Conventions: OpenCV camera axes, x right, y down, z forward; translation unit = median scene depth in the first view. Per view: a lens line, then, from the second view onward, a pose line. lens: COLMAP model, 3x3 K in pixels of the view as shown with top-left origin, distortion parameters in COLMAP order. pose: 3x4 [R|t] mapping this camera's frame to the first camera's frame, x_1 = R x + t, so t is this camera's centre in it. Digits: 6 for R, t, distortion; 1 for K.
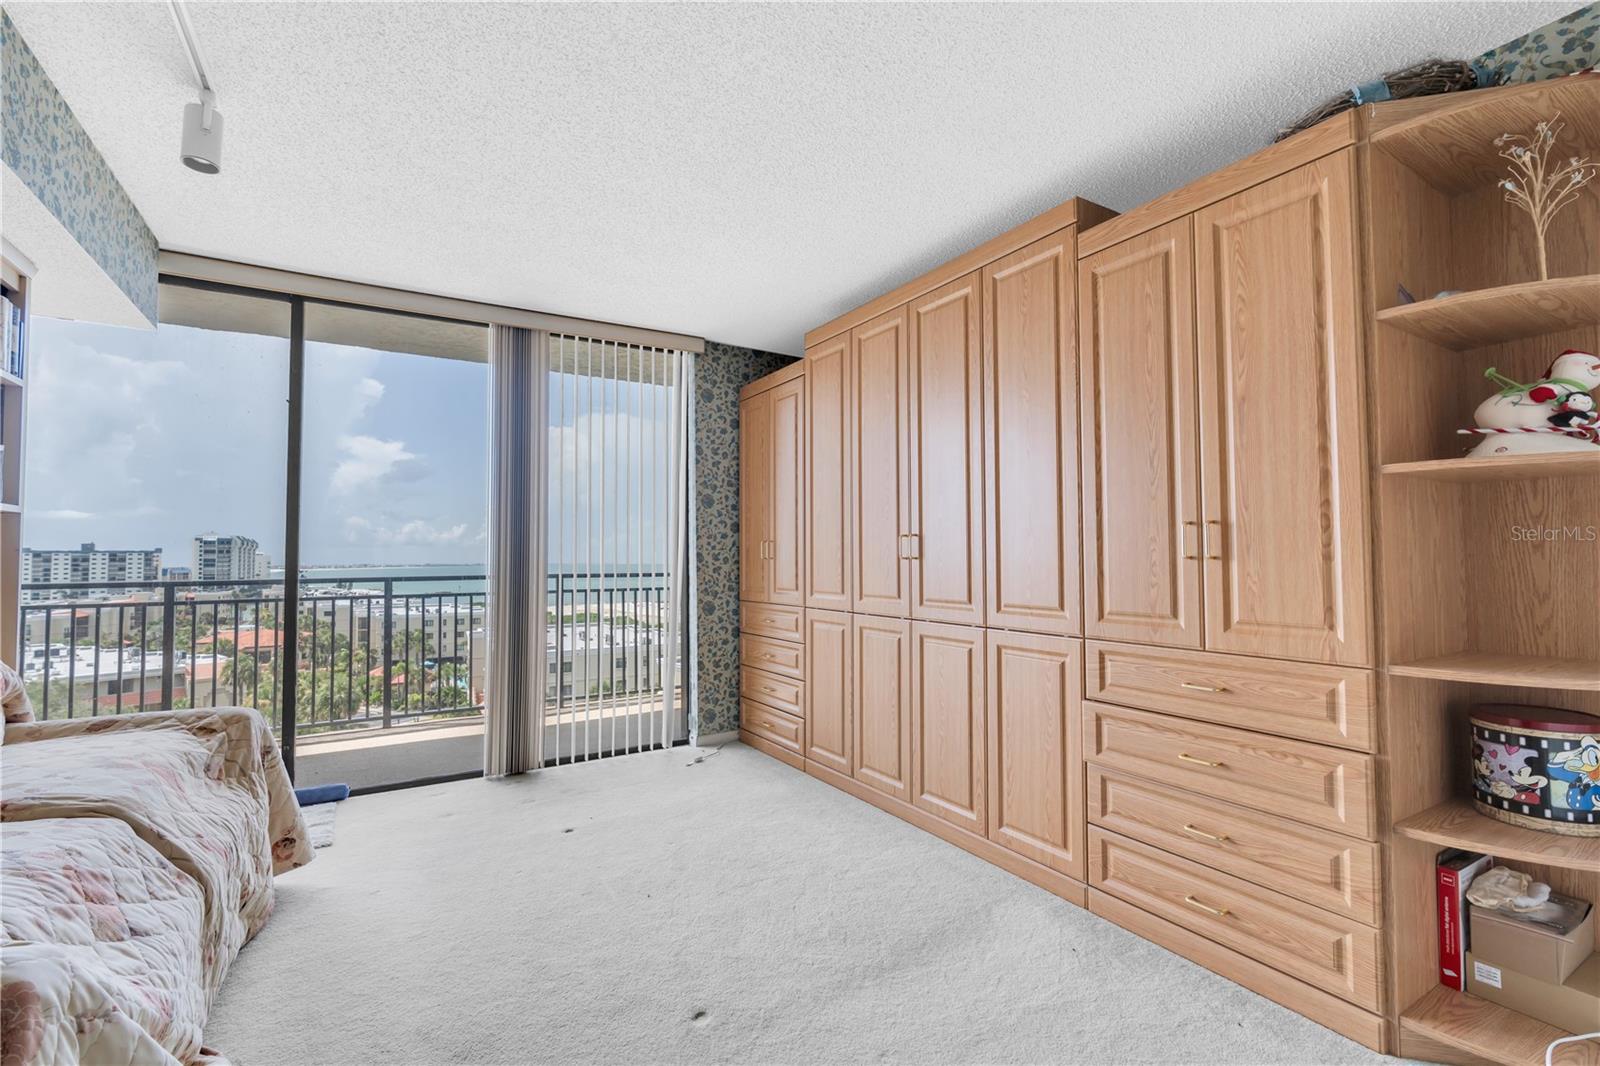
lens RADIAL K [[714.2, 0, 799.1], [0, 714.2, 536.2], [0, 0, 1]] dist [-0.004691, 0.002844]
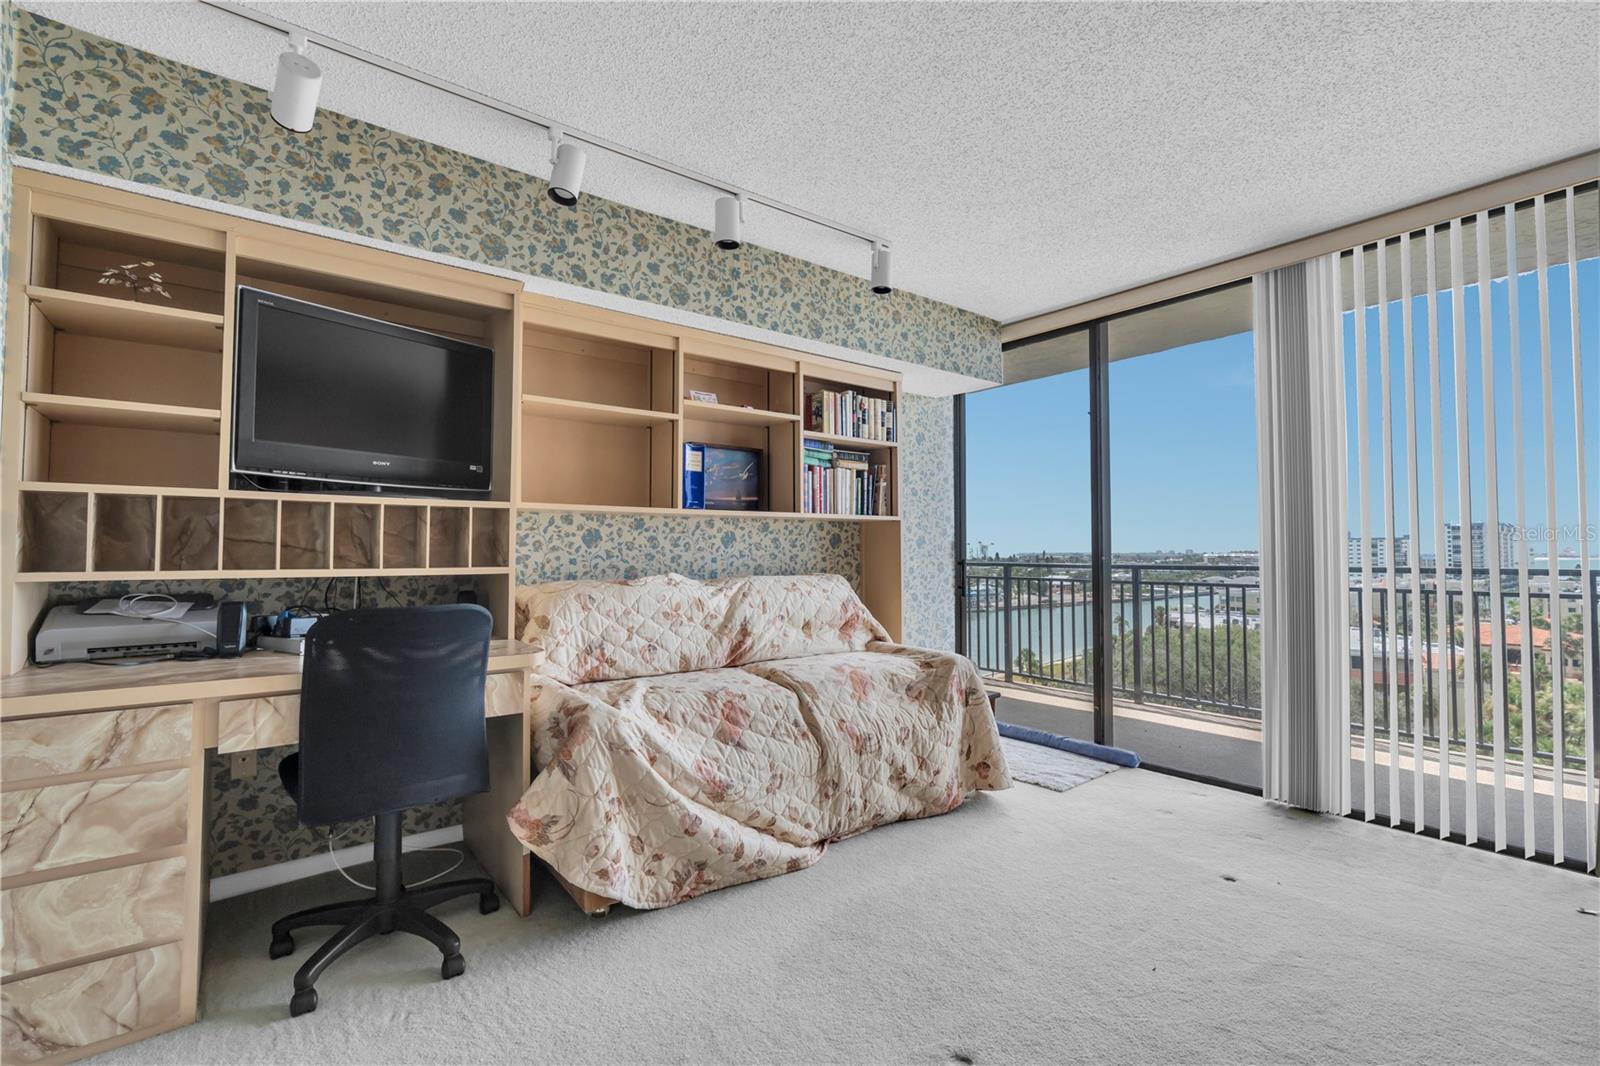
lens RADIAL K [[714.2, 0, 797.9], [0, 714.2, 524.4], [0, 0, 1]] dist [-0.004691, 0.002844]
pose [[0.128239, -0.029351, -0.991309, 0.381121], [0.031875, 0.999168, -0.025460, 0.009082], [0.991231, -0.028333, 0.129068, 0.359390]]
